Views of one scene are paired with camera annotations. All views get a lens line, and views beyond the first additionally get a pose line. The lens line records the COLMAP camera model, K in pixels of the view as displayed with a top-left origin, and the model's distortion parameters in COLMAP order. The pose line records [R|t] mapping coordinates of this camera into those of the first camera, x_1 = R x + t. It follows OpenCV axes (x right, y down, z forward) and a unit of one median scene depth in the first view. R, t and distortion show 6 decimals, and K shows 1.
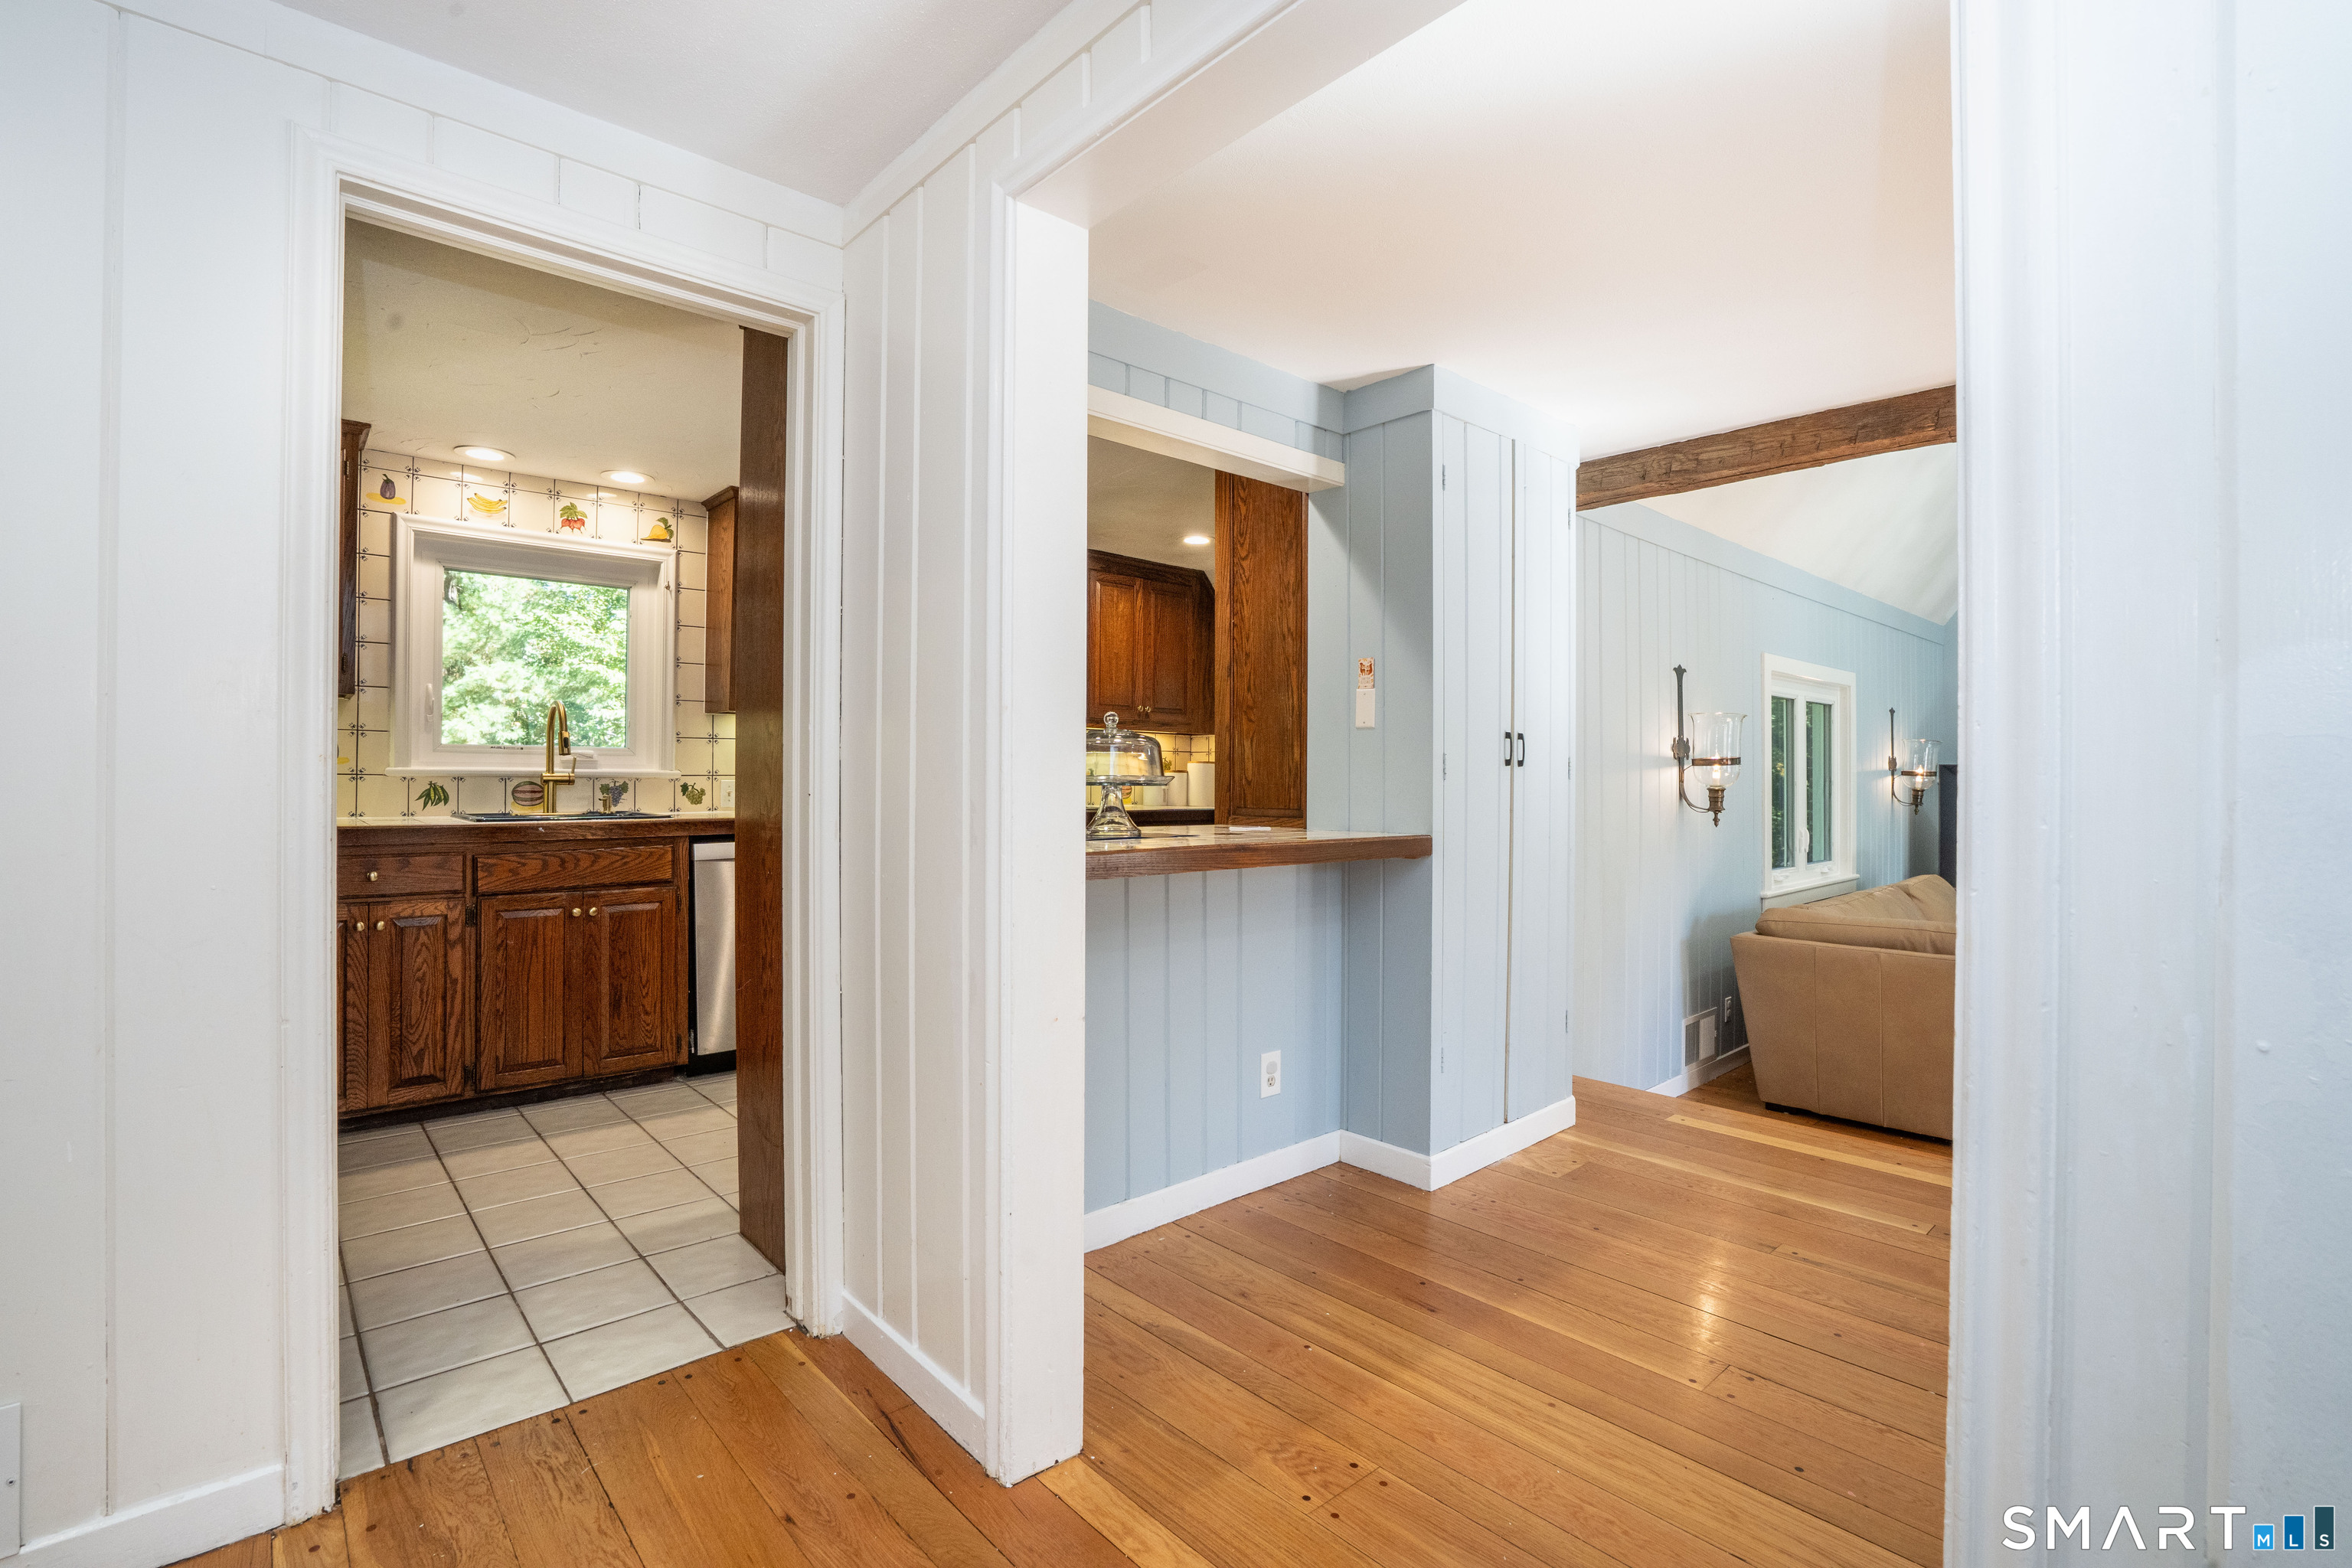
lens RADIAL K [[1077.4, 0, 1183.3], [0, 1077.4, 772.1], [0, 0, 1]] dist [-0.028703, 0.006997]
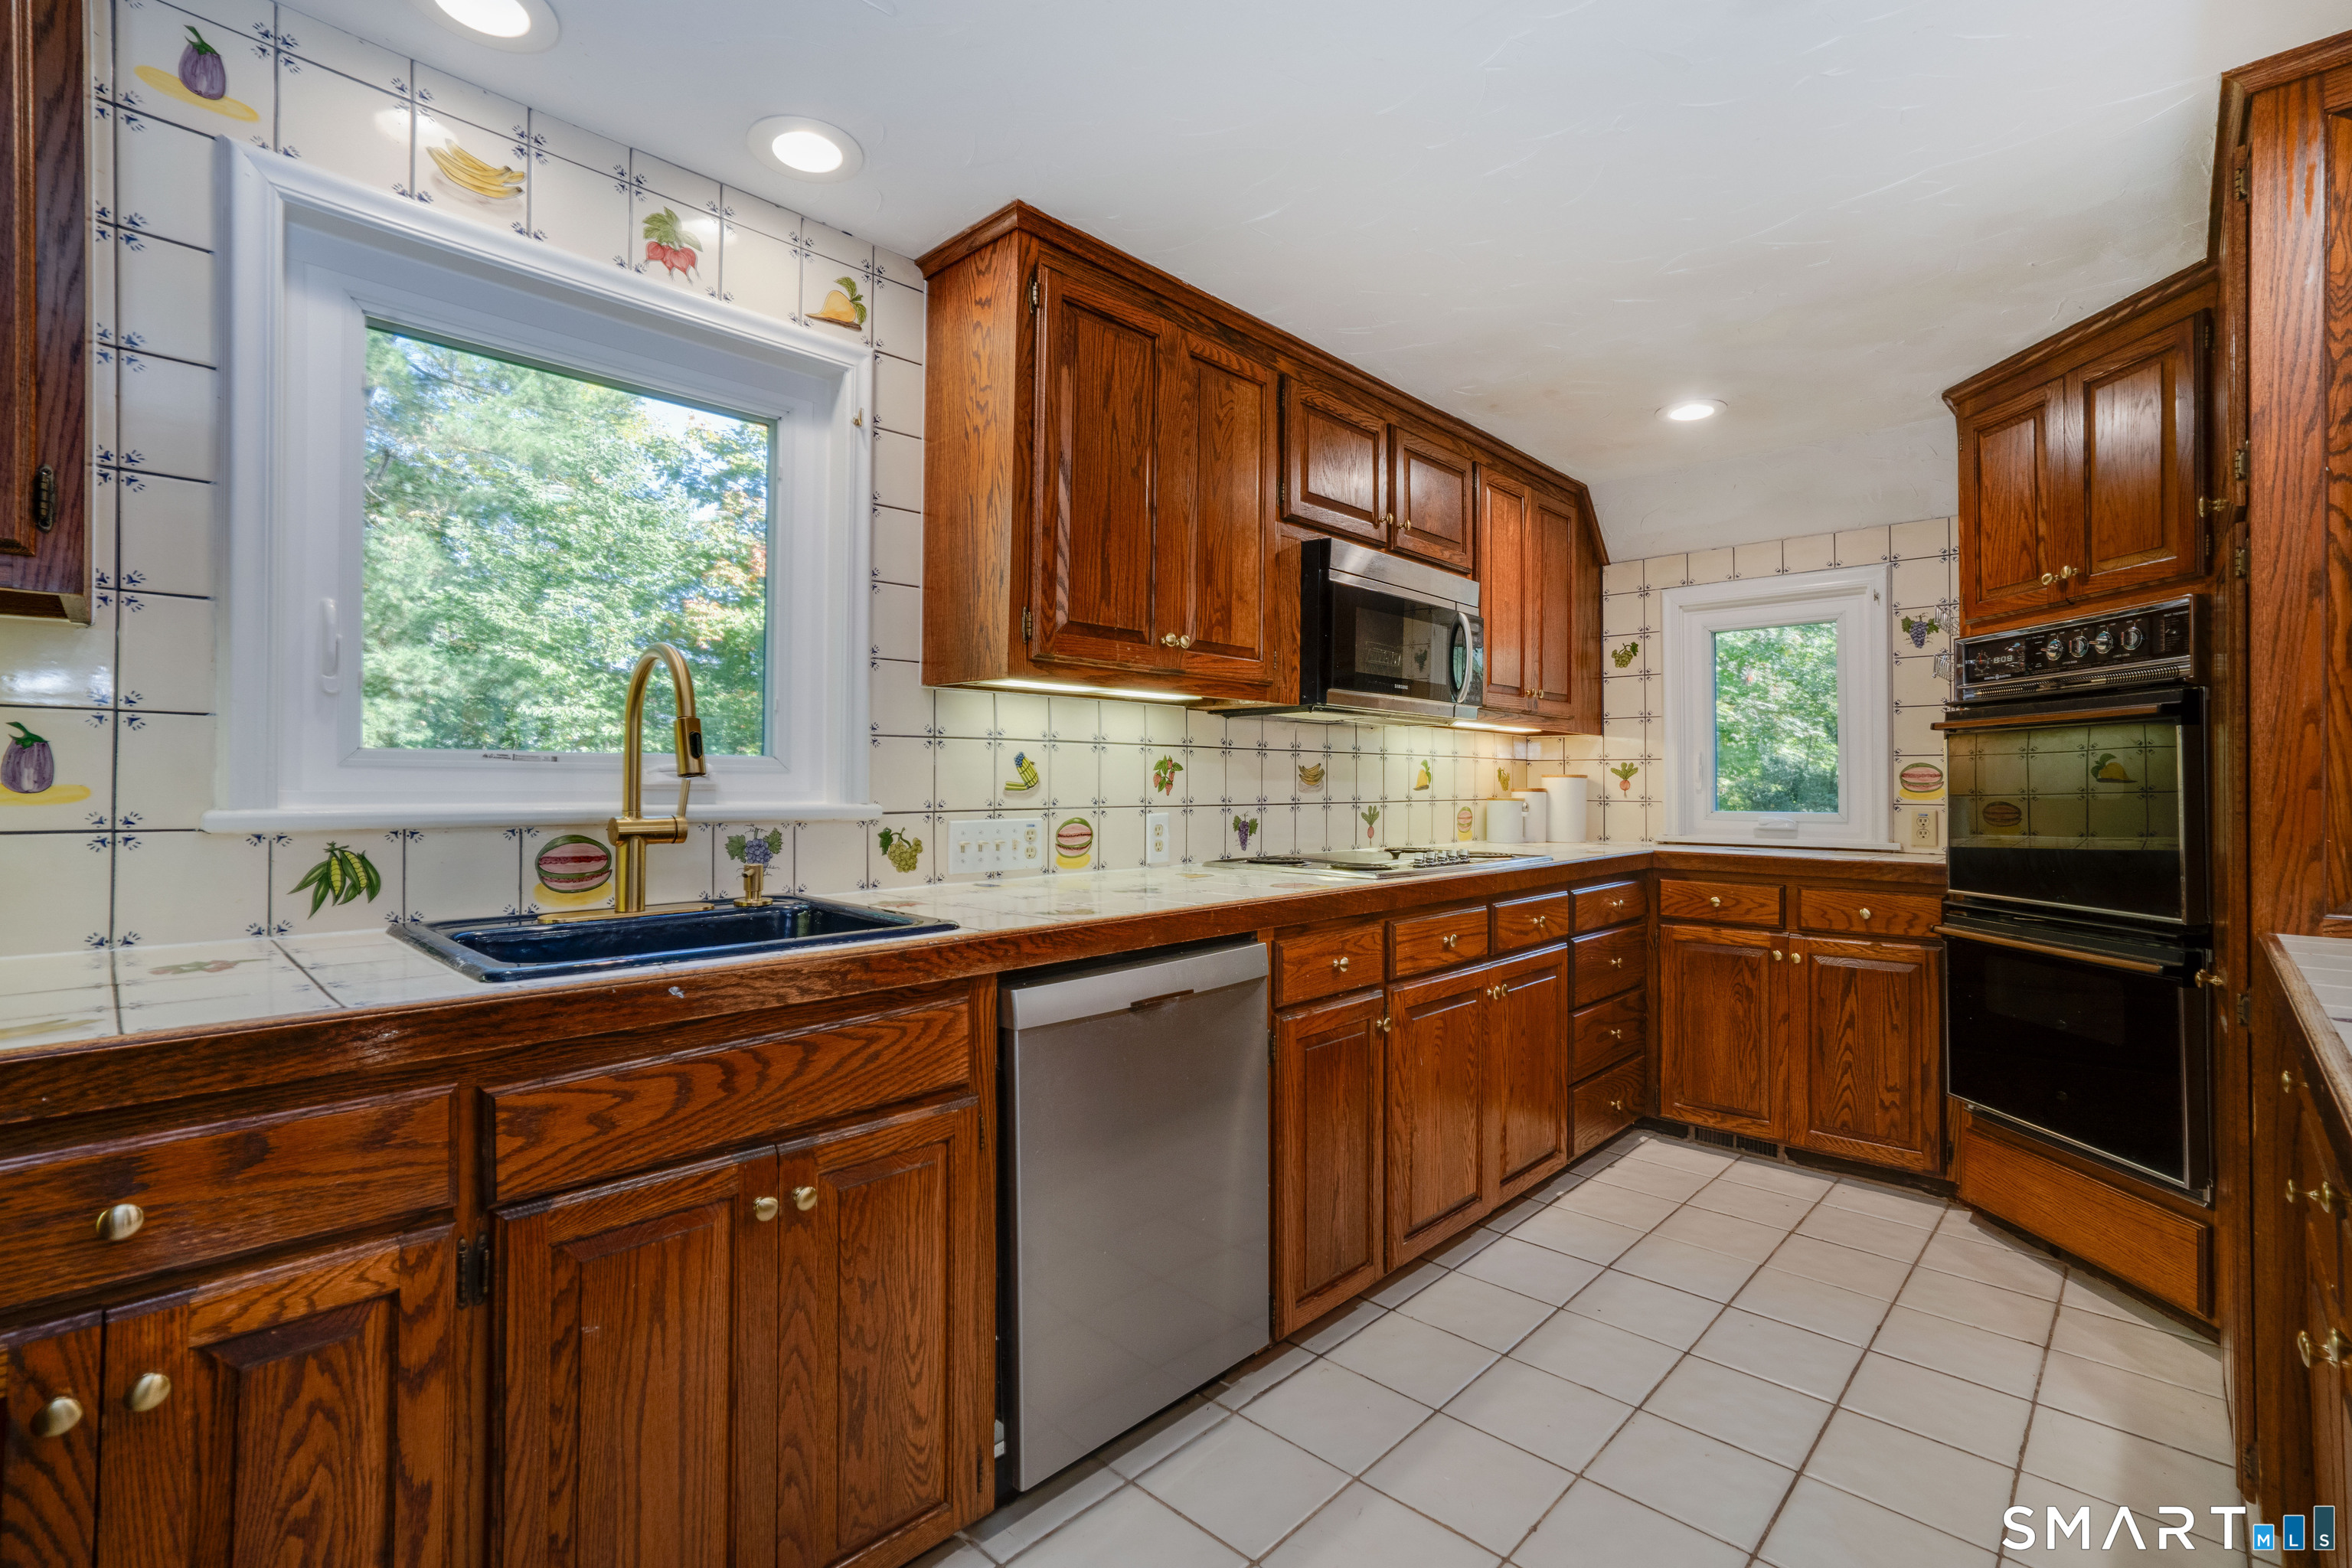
lens RADIAL K [[1093.9, 0, 1232.7], [0, 1093.9, 773.4], [0, 0, 1]] dist [-0.028954, 0.013134]
pose [[0.995735, -0.002425, 0.092228, -0.426914], [0.002580, 0.999995, -0.001558, -0.016296], [-0.092224, 0.001789, 0.995737, 0.592257]]
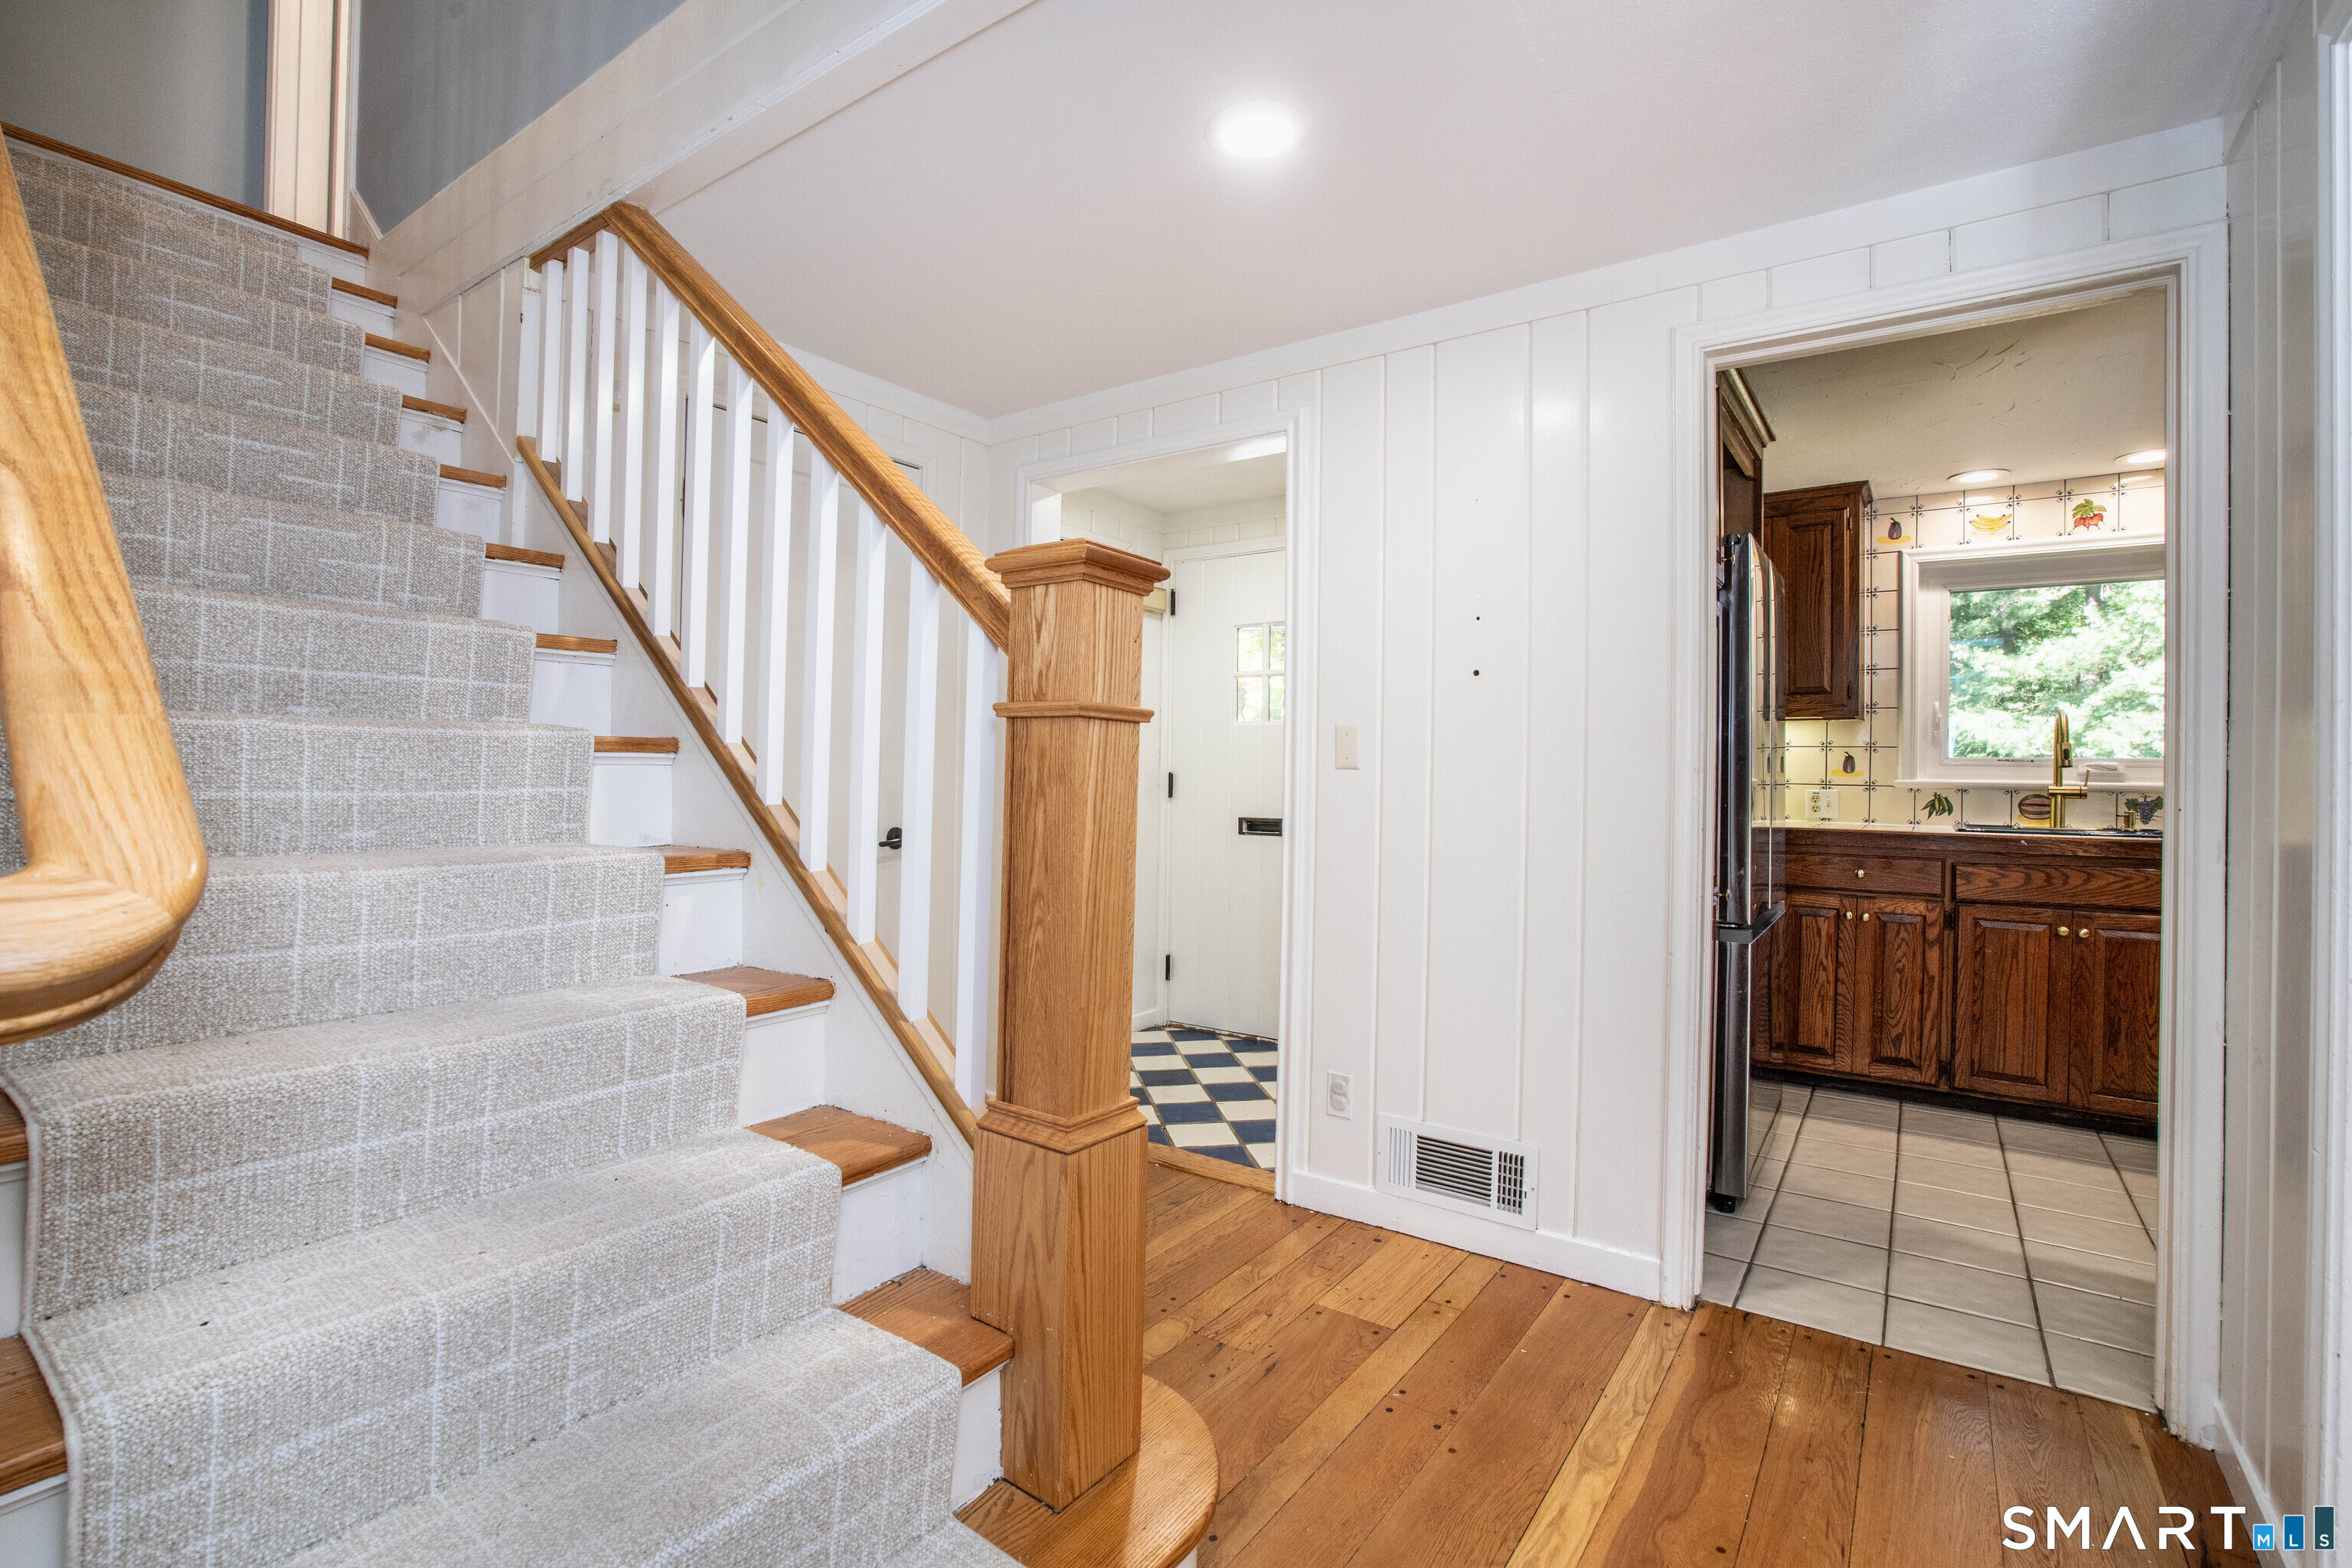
lens RADIAL K [[1077.4, 0, 1164.4], [0, 1077.4, 770.0], [0, 0, 1]] dist [-0.028703, 0.006997]
pose [[0.222355, -0.007437, -0.974937, 0.171451], [-0.007788, 0.999925, -0.009404, 0.001910], [0.974935, 0.009684, 0.222281, 0.002922]]
